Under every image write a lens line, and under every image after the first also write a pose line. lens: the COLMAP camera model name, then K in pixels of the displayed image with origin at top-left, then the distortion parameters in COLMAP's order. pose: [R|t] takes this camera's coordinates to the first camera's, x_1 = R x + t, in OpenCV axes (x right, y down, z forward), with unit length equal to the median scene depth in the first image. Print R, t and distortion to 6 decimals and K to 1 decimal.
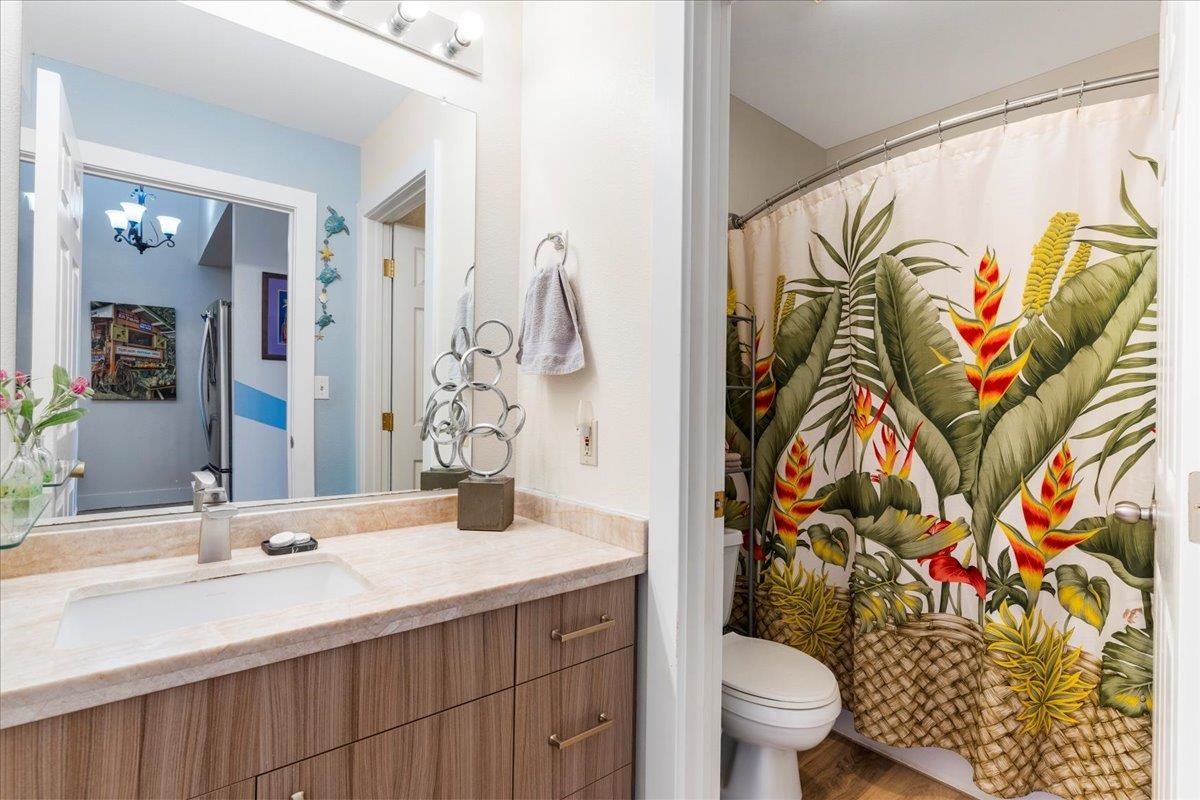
lens RADIAL K [[564.4, 0, 597.9], [0, 564.4, 398.2], [0, 0, 1]] dist [0.001193, -0.001674]
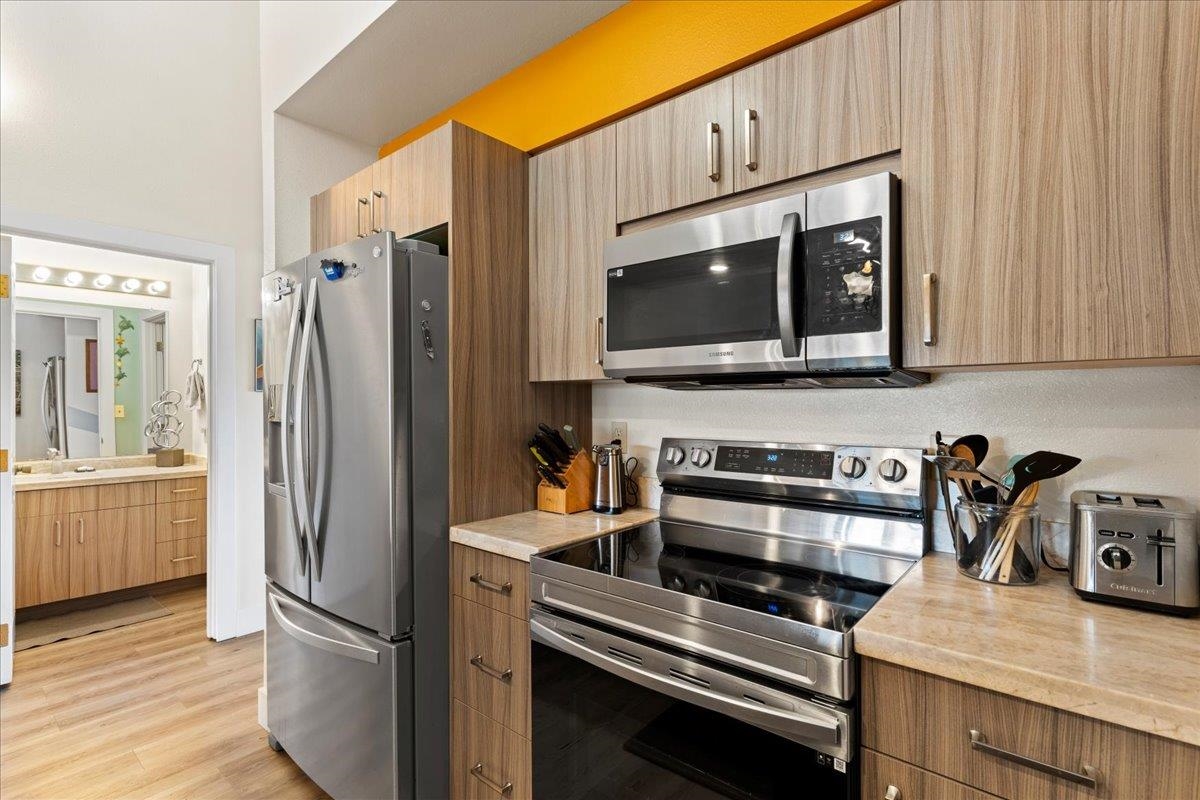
lens RADIAL K [[564.4, 0, 602.0], [0, 564.4, 407.0], [0, 0, 1]] dist [0.001193, -0.001674]
pose [[0.984353, -0.016612, 0.175423, 0.769022], [0.013341, 0.999715, 0.019806, -0.048766], [-0.175702, -0.017156, 0.984294, -1.143770]]
